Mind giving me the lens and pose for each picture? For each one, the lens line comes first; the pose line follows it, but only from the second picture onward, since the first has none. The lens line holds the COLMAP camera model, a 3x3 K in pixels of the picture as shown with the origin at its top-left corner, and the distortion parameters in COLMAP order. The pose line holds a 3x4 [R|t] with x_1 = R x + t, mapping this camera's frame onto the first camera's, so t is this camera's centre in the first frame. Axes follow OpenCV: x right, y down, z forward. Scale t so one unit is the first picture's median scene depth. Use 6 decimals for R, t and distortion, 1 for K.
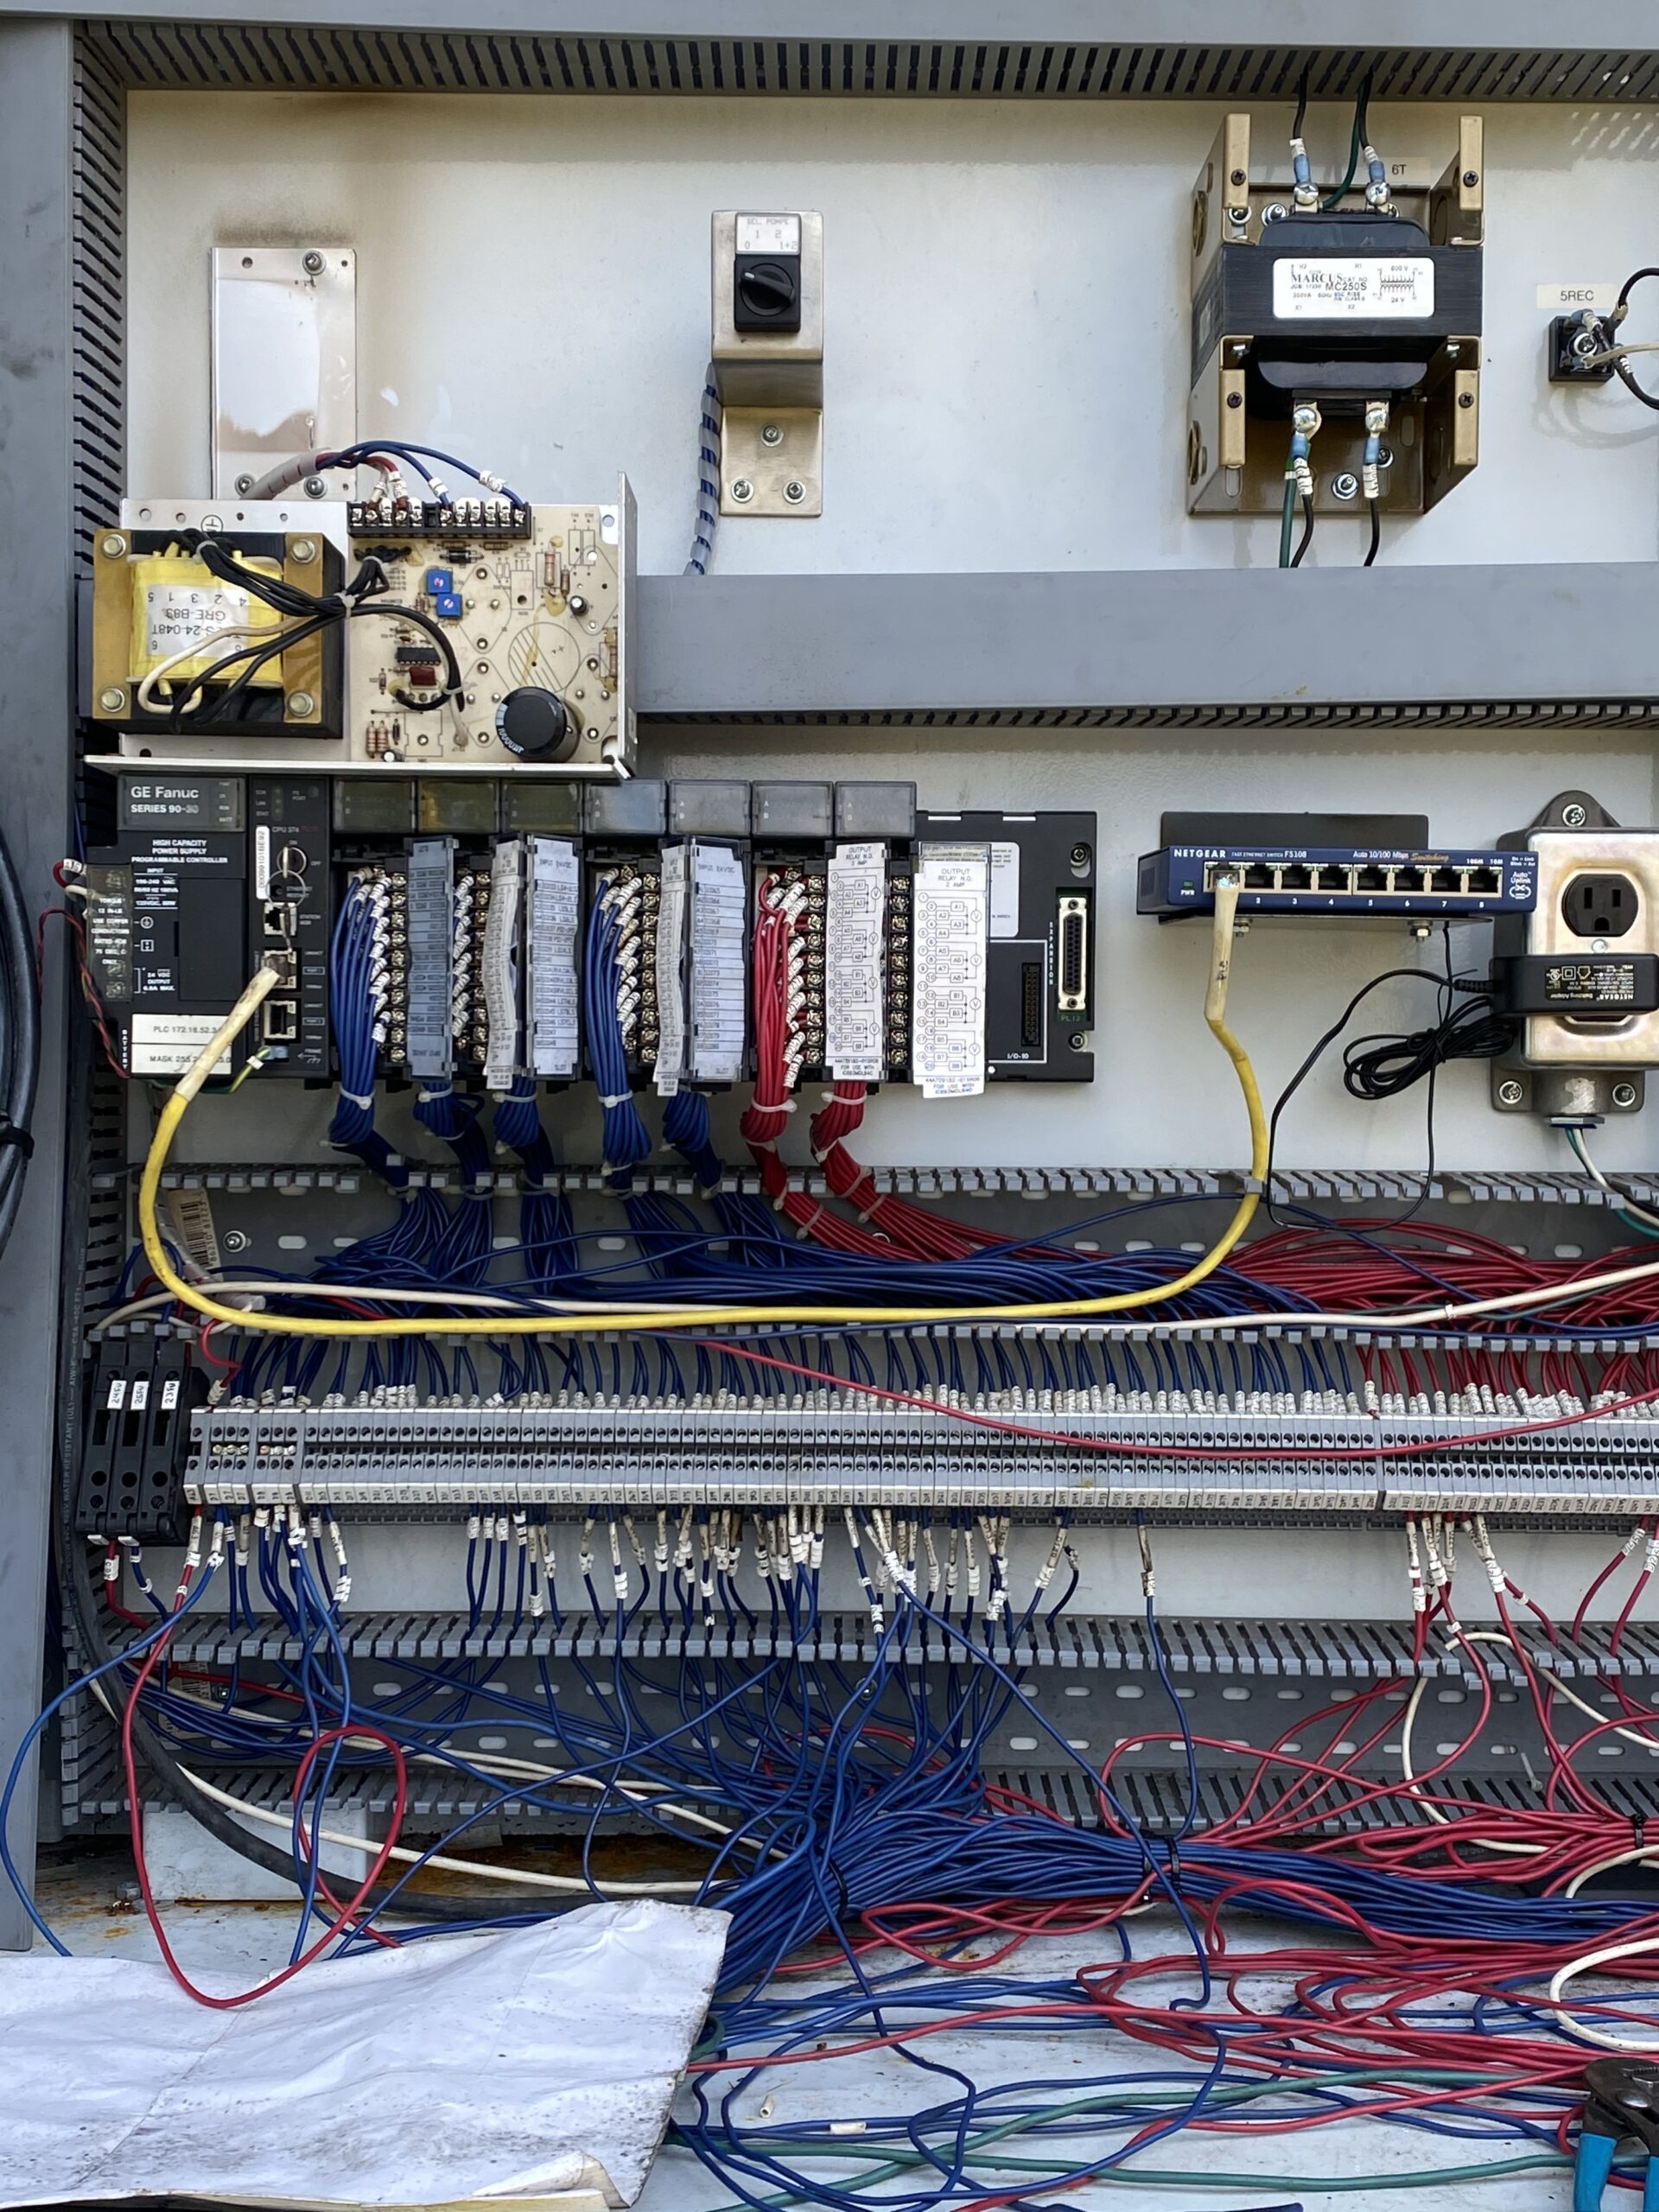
lens RADIAL K [[2699.8, 0, 830.1], [0, 2699.8, 1106.6], [0, 0, 1]] dist [0.023331, 0.000000]
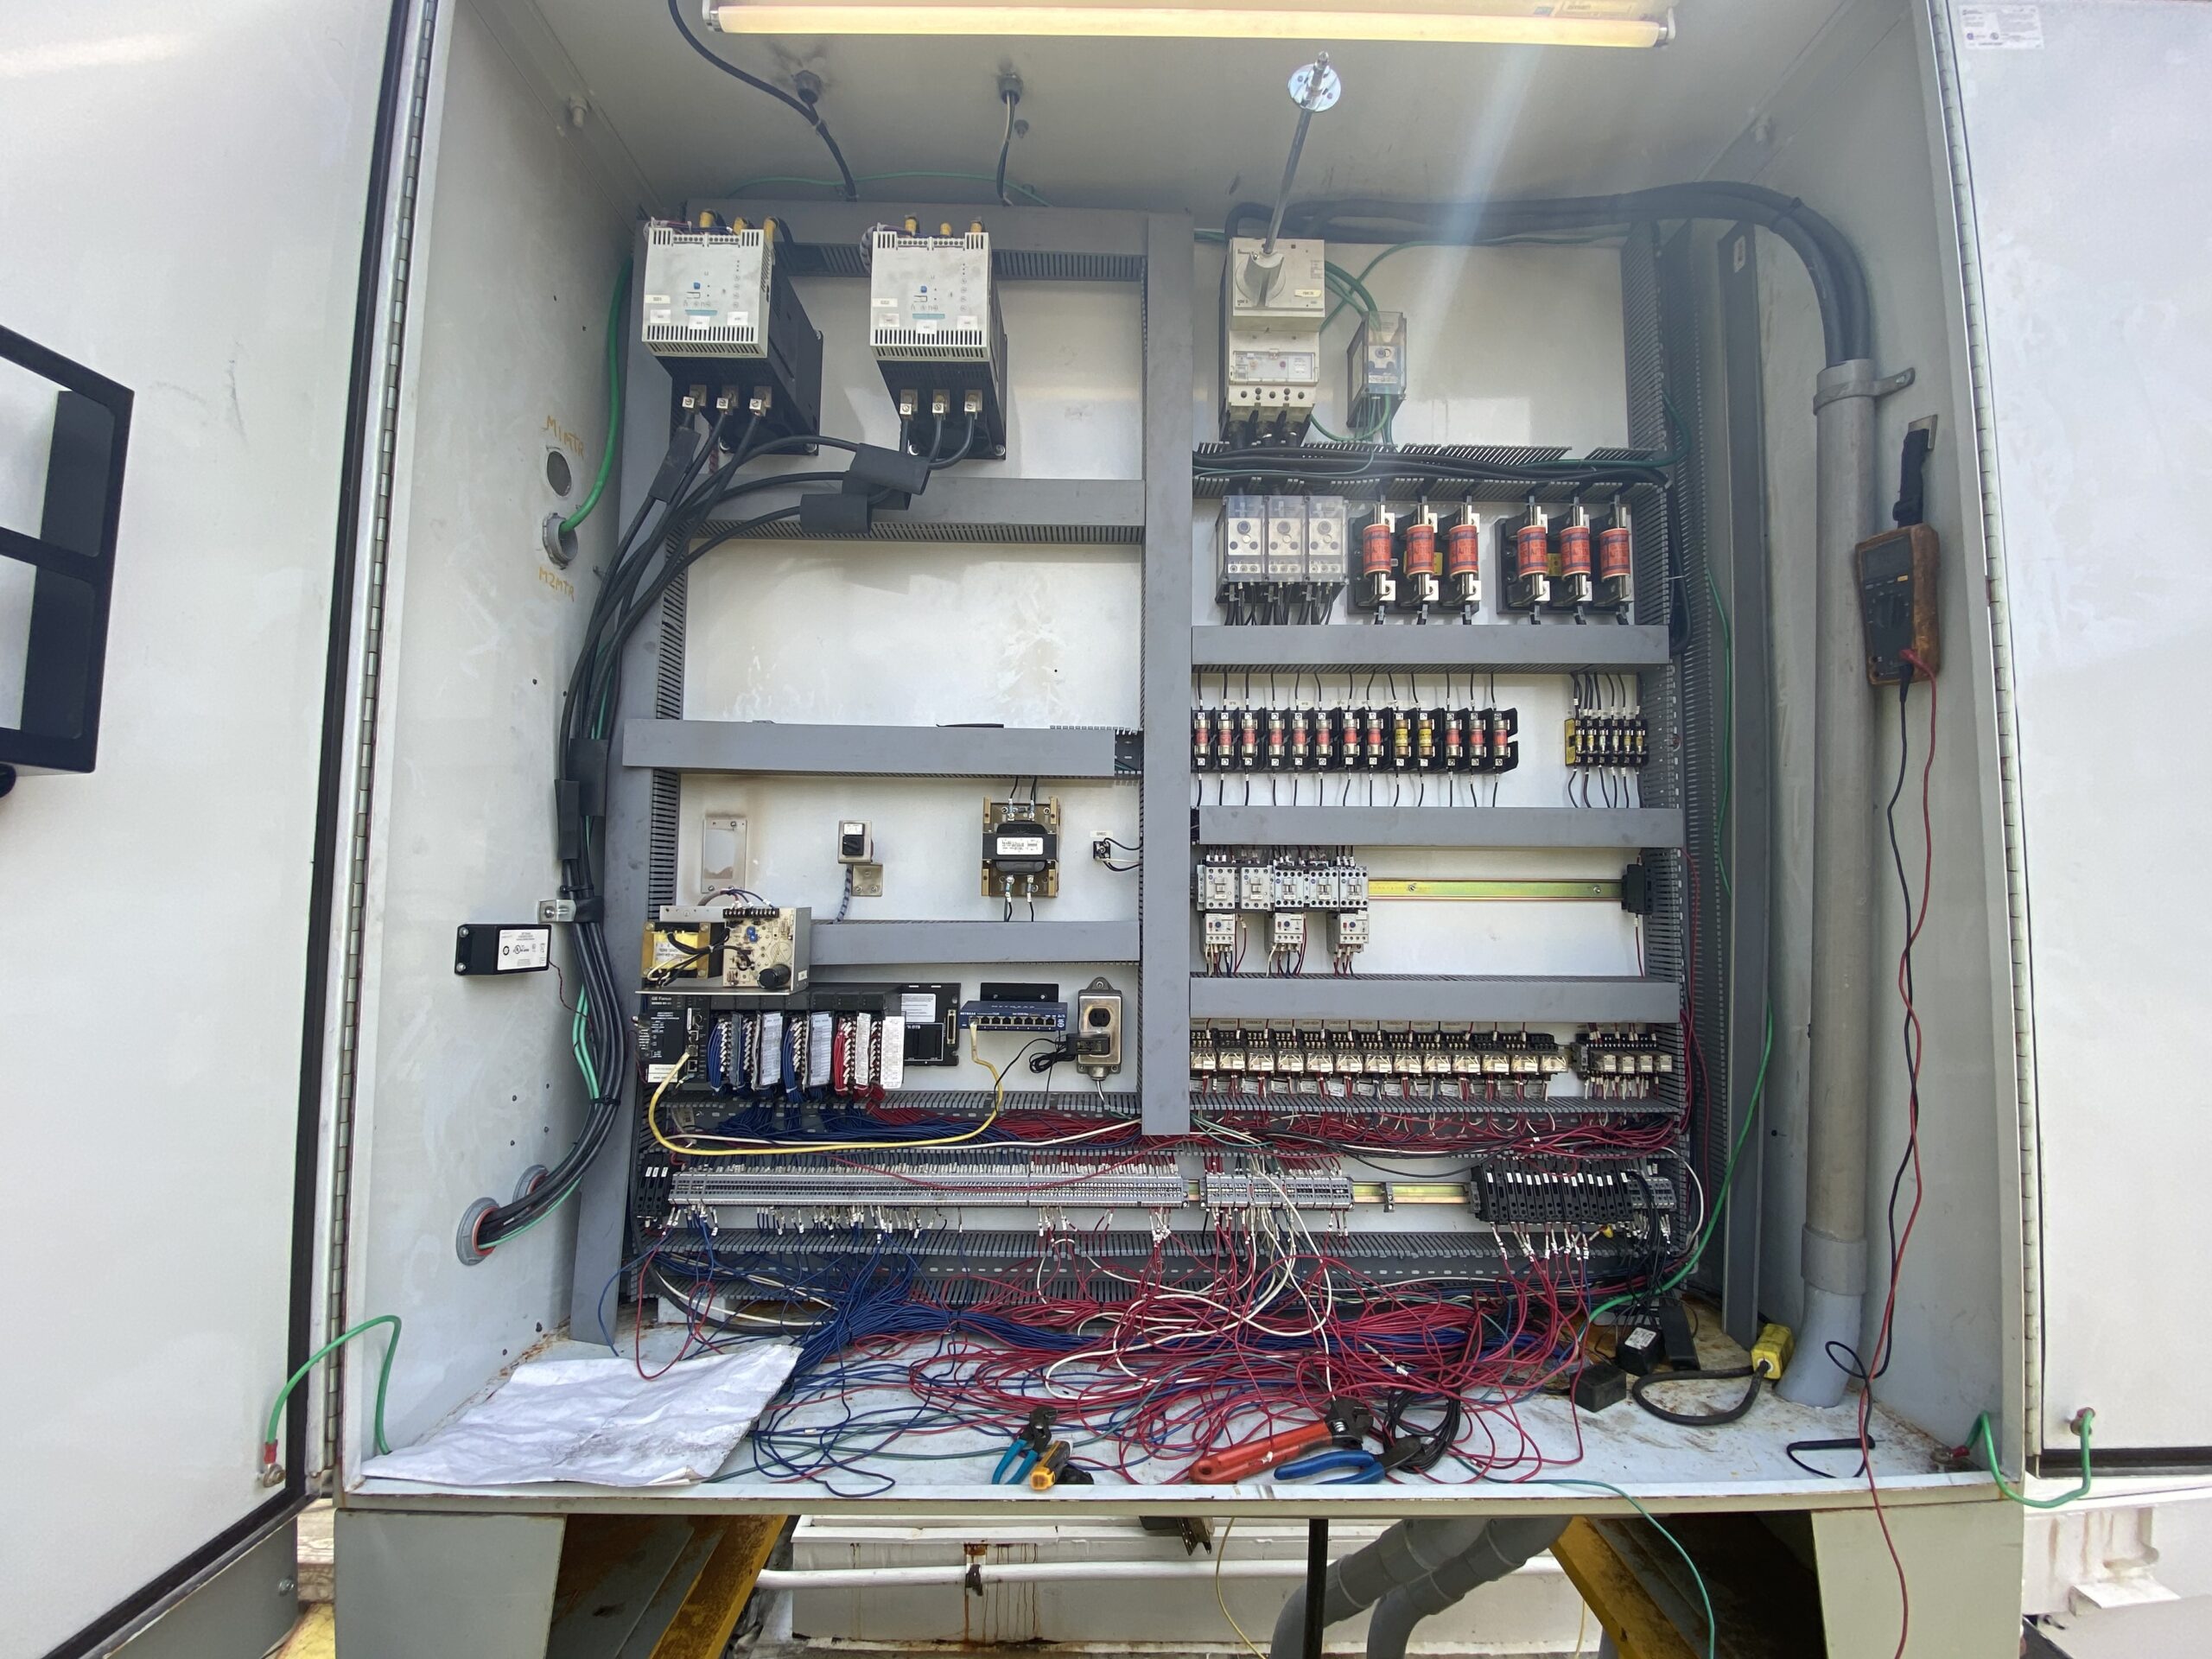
lens RADIAL K [[889.7, 0, 1108.3], [0, 889.7, 828.5], [0, 0, 1]] dist [-0.001020, -0.000202]
pose [[0.999895, 0.004088, 0.013921, 0.291035], [-0.002794, 0.995782, -0.091709, -0.219254], [-0.014237, 0.091660, 0.995689, -0.143879]]
